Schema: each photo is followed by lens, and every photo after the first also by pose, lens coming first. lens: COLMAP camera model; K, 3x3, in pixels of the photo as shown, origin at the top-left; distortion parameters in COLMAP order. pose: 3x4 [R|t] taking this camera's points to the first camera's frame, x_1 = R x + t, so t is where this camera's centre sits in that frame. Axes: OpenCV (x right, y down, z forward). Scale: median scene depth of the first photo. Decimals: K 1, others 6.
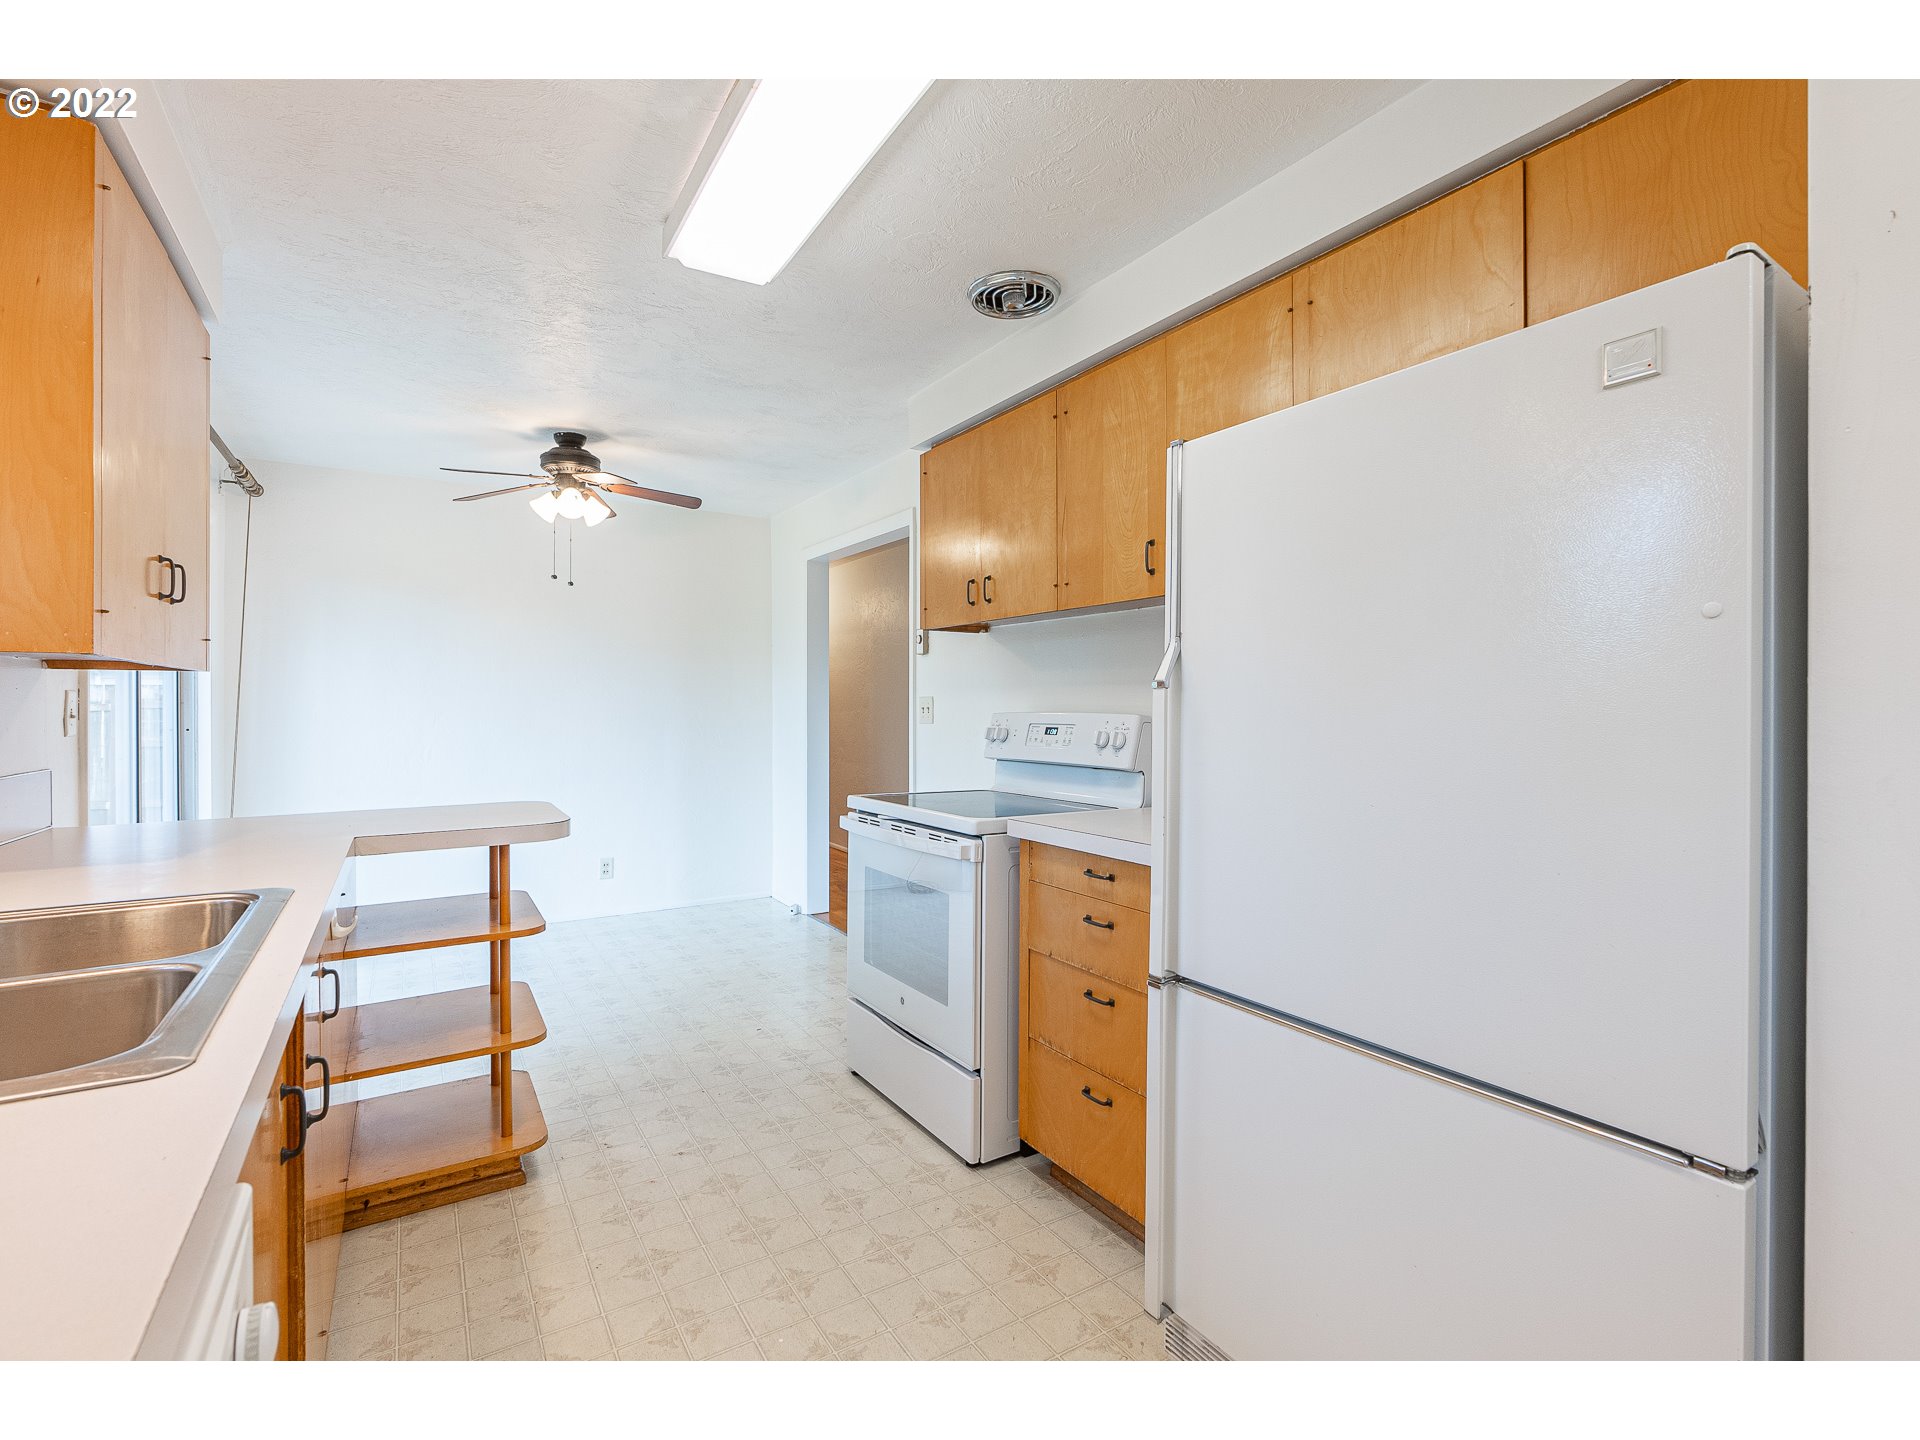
lens RADIAL K [[868.5, 0, 966.0], [0, 868.5, 717.8], [0, 0, 1]] dist [-0.001114, 0.000085]
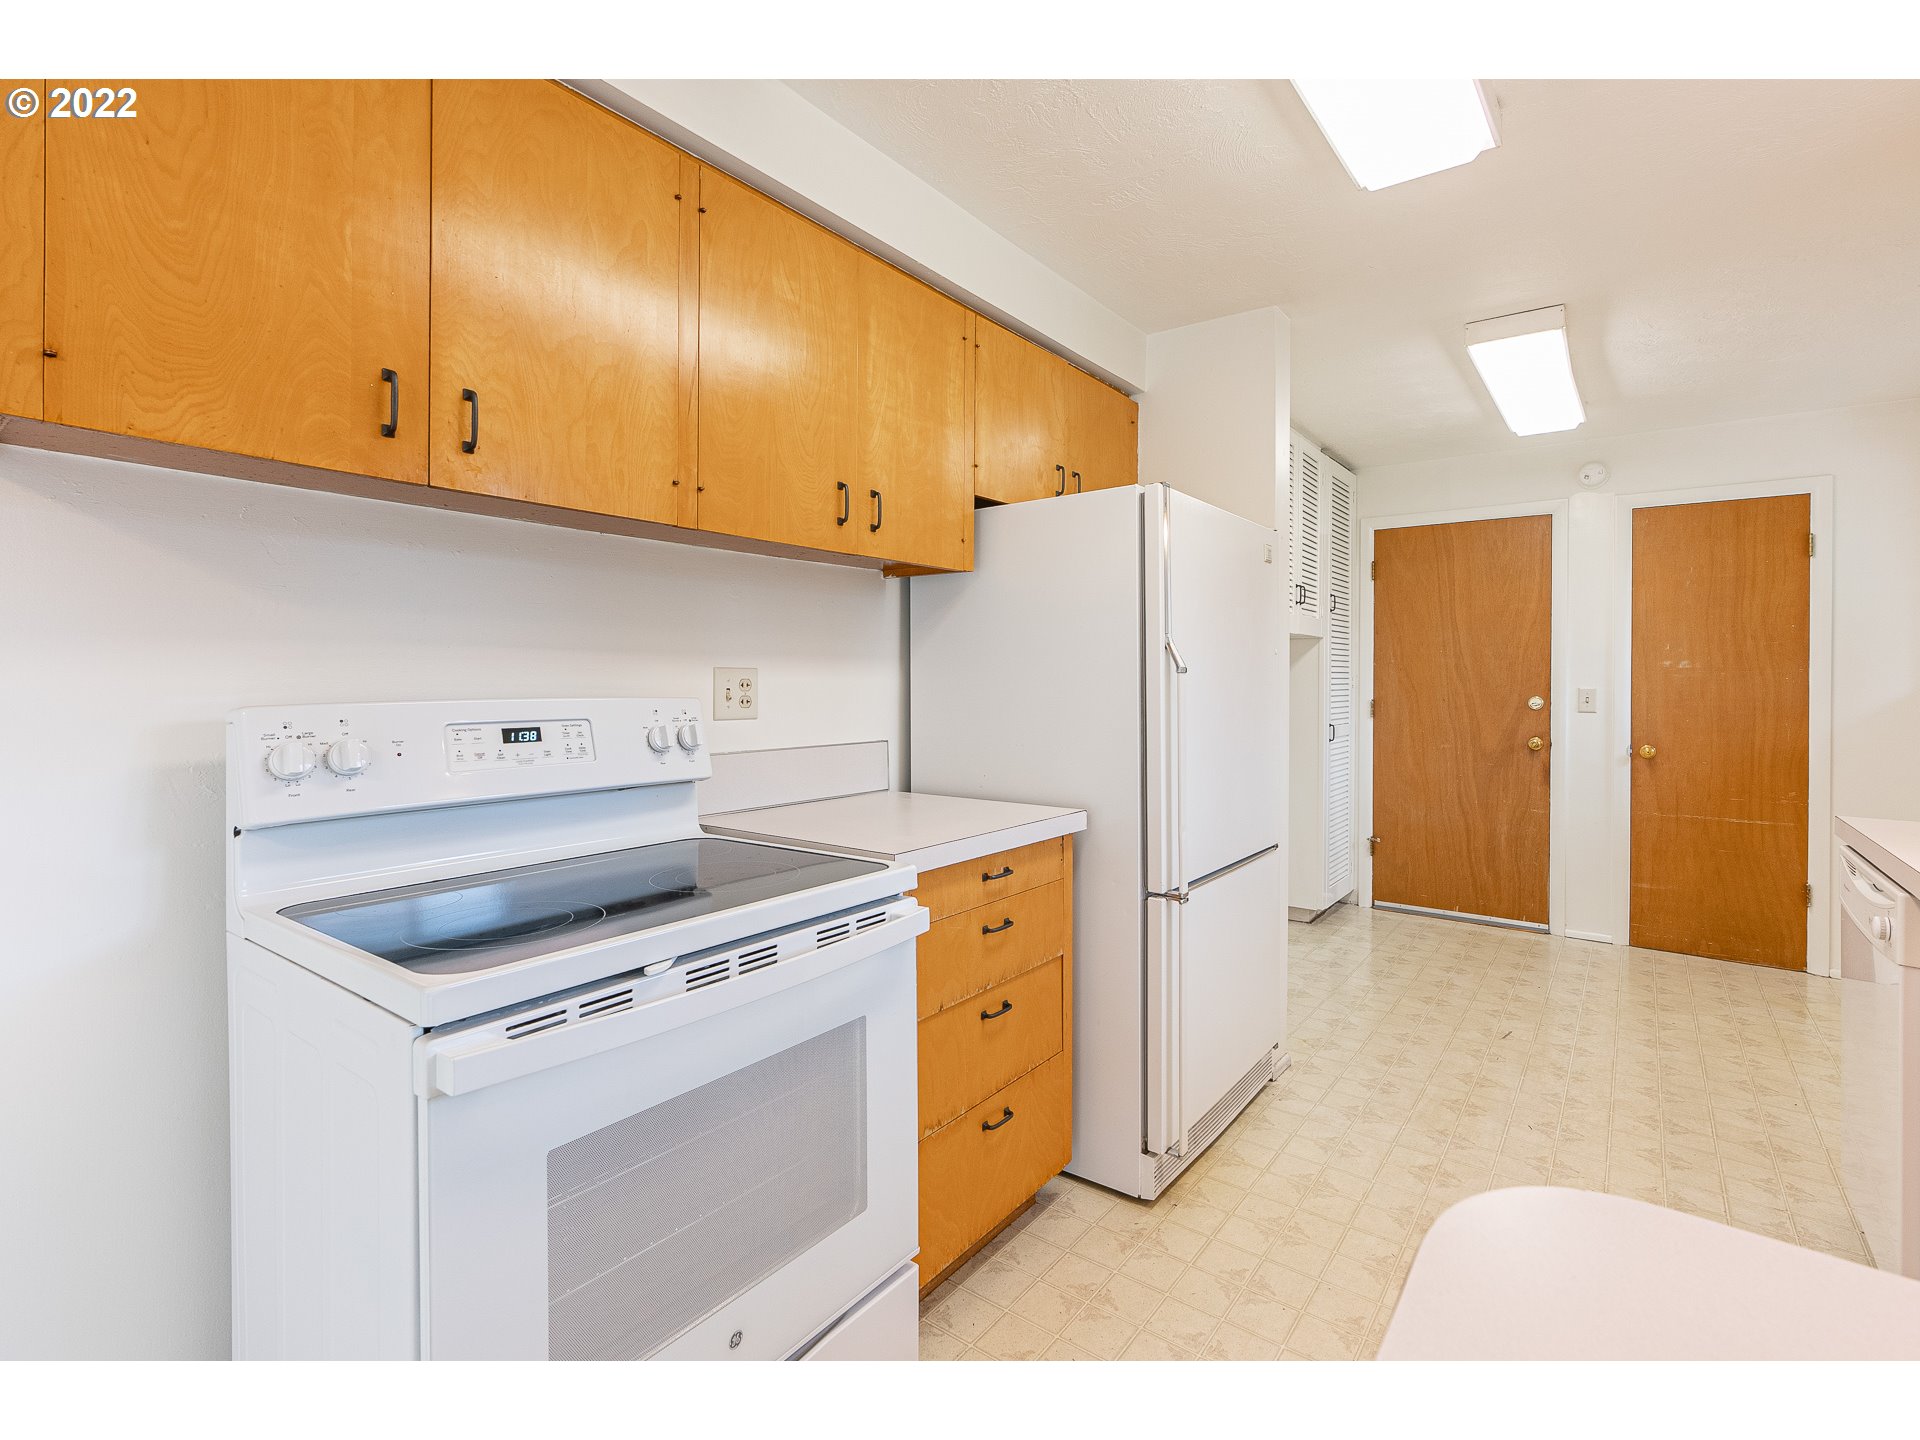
lens RADIAL K [[921.8, 0, 956.9], [0, 921.8, 690.2], [0, 0, 1]] dist [-0.002313, -0.000064]
pose [[-0.347976, -0.014161, 0.937396, -0.716618], [0.008315, 0.999800, 0.018190, -0.027283], [-0.937466, 0.014124, -0.347789, 1.347698]]
